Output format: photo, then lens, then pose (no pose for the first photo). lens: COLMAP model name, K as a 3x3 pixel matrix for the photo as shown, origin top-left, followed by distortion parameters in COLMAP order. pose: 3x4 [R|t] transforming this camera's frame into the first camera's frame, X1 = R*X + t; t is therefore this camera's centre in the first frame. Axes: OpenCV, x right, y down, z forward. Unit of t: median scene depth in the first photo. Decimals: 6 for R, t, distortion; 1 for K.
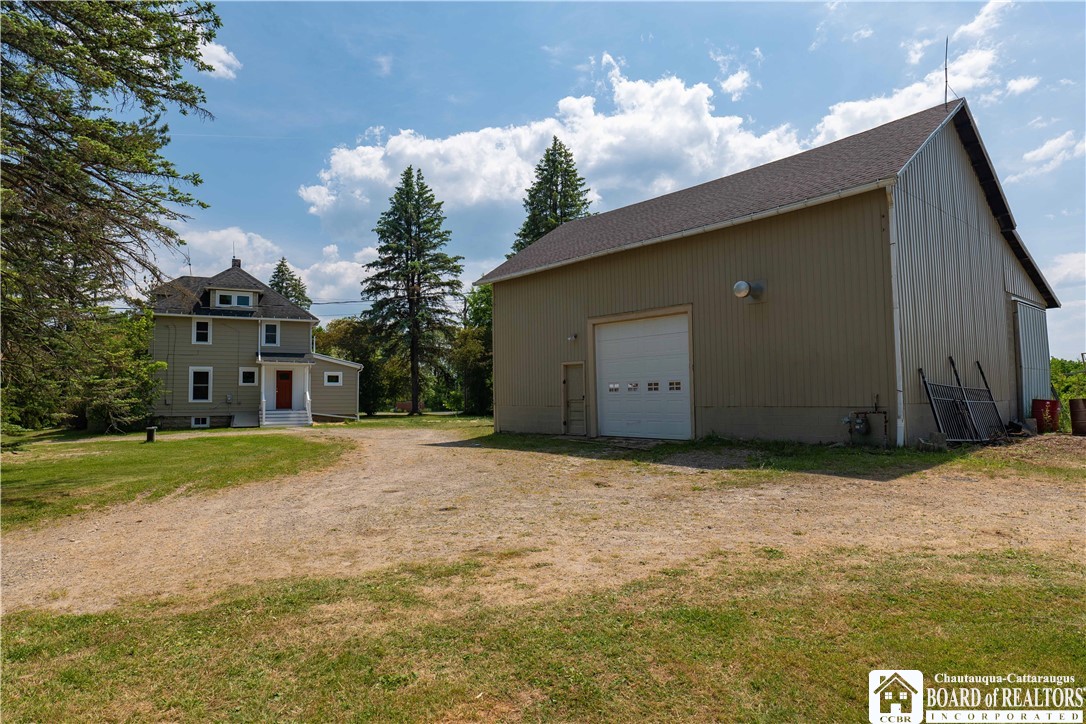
lens RADIAL K [[677.7, 0, 543.0], [0, 677.7, 362.0], [0, 0, 1]] dist [0.027440, 0.000186]
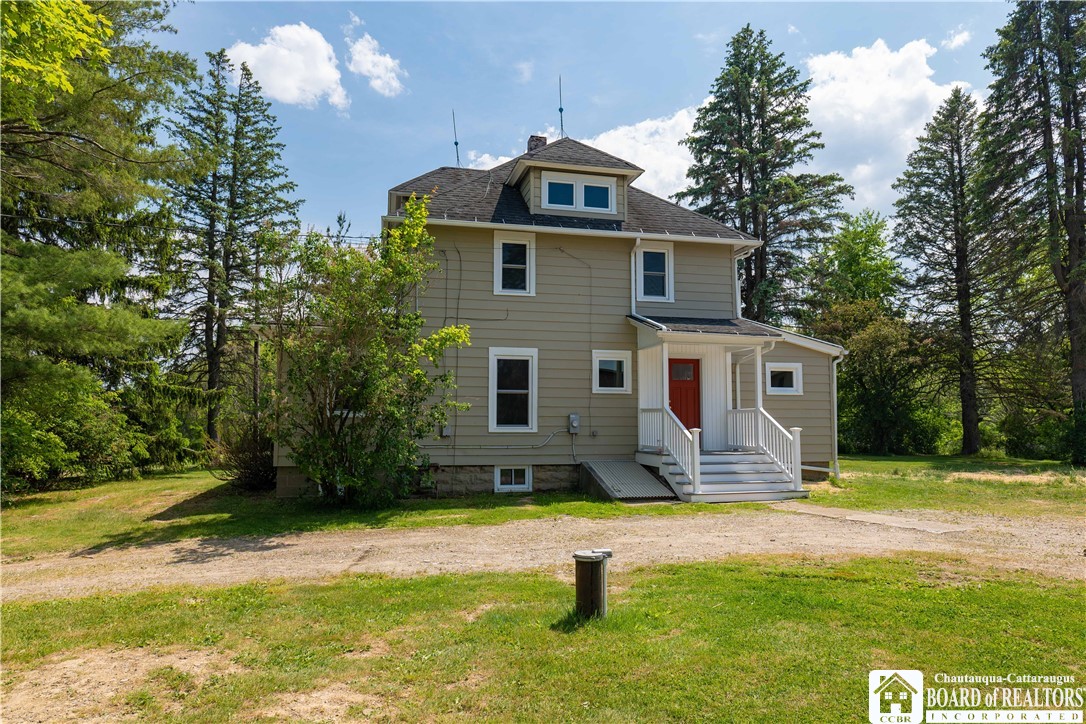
lens RADIAL K [[708.1, 0, 543.0], [0, 708.1, 362.0], [0, 0, 1]] dist [-0.004501, -0.001404]
pose [[0.982997, -0.008729, -0.183415, -0.400824], [0.003271, 0.999543, -0.030040, 0.028821], [0.183594, 0.028929, 0.982576, 0.568438]]
